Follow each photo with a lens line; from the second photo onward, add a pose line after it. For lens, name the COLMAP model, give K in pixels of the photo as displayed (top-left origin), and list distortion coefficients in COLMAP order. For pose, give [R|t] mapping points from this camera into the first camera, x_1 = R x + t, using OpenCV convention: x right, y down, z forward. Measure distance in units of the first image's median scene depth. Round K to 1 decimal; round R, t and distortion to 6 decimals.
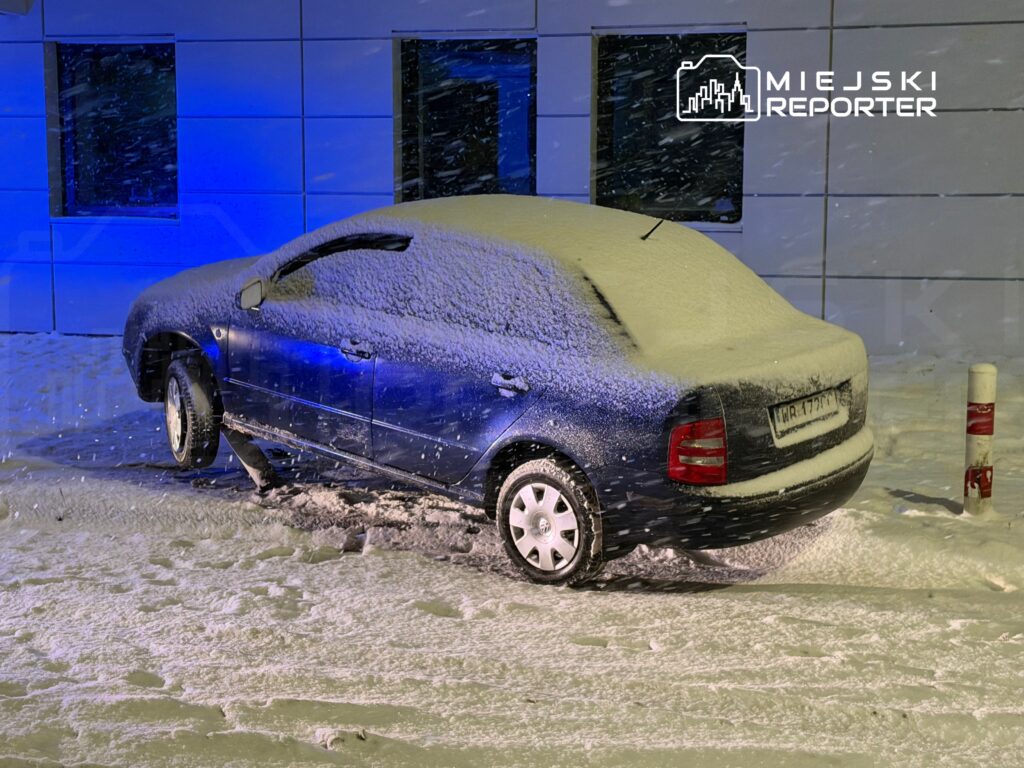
lens RADIAL K [[1691.0, 0, 511.9], [0, 1691.0, 384.1], [0, 0, 1]] dist [0.151909, 0.000000]
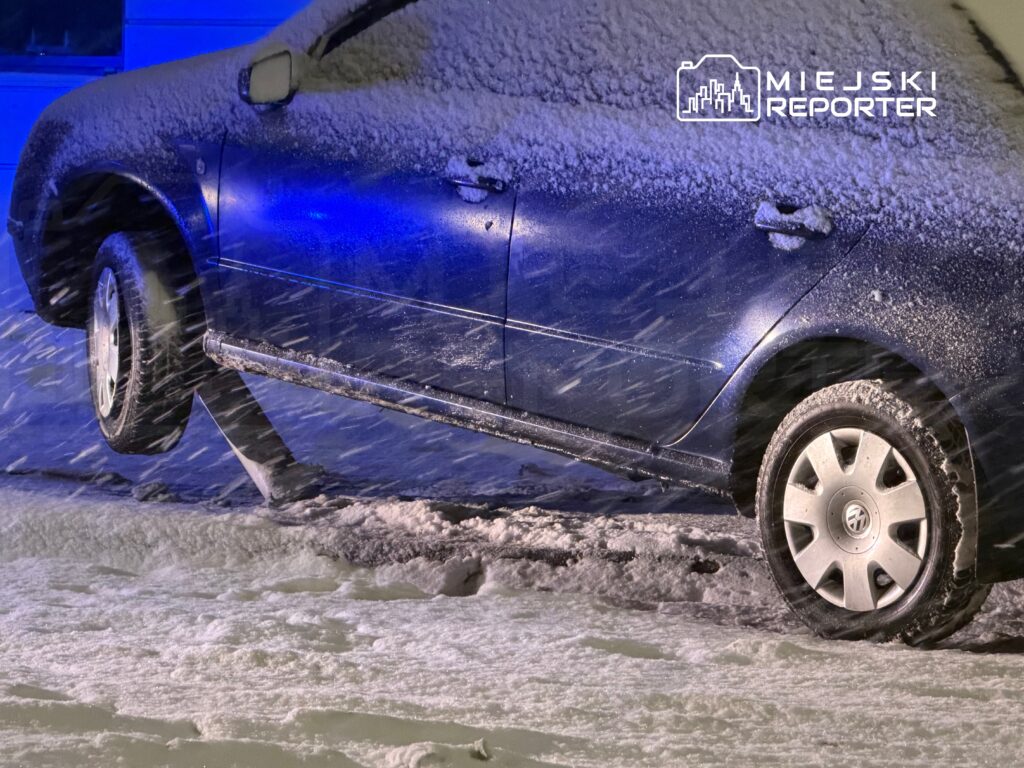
lens RADIAL K [[3456.4, 0, 512.3], [0, 3456.4, 383.9], [0, 0, 1]] dist [0.221756, 0.000000]
pose [[0.996831, 0.027130, -0.074777, -0.005425], [-0.032908, 0.996476, -0.077157, 0.120093], [0.072420, 0.079373, 0.994211, 0.007125]]
